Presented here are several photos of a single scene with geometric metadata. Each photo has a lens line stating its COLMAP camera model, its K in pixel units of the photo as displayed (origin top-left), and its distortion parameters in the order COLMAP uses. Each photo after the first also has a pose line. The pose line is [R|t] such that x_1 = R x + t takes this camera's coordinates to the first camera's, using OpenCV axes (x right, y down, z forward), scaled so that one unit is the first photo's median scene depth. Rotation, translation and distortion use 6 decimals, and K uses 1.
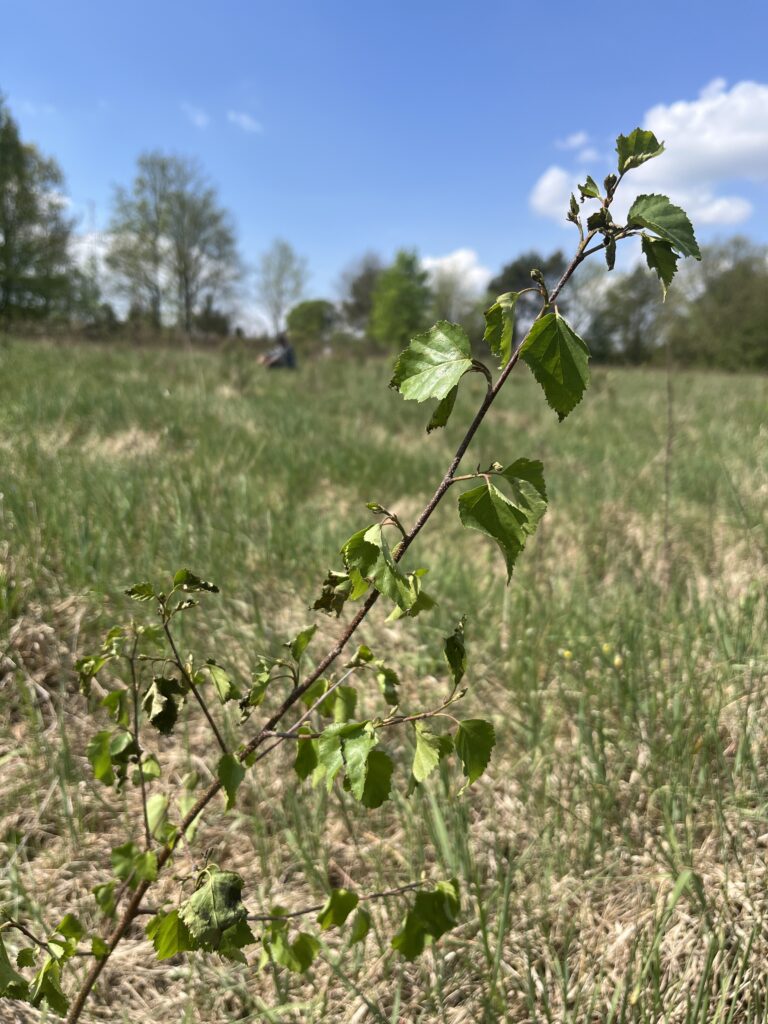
lens RADIAL K [[737.5, 0, 384.0], [0, 737.5, 512.0], [0, 0, 1]] dist [0.002041, -0.000660]
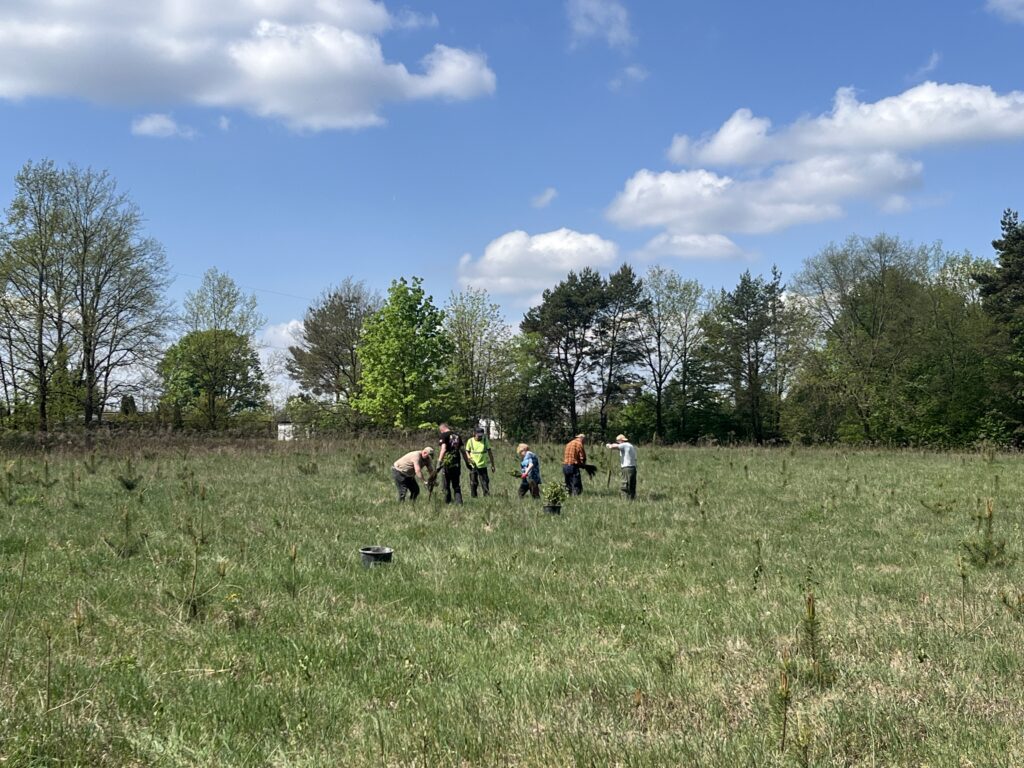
lens RADIAL K [[1465.2, 0, 512.0], [0, 1465.2, 384.0], [0, 0, 1]] dist [0.201156, -0.496308]
pose [[0.986803, -0.042819, 0.156164, -0.075902], [0.076850, 0.972715, -0.218904, 0.030587], [-0.142530, 0.228017, 0.963169, -0.241670]]
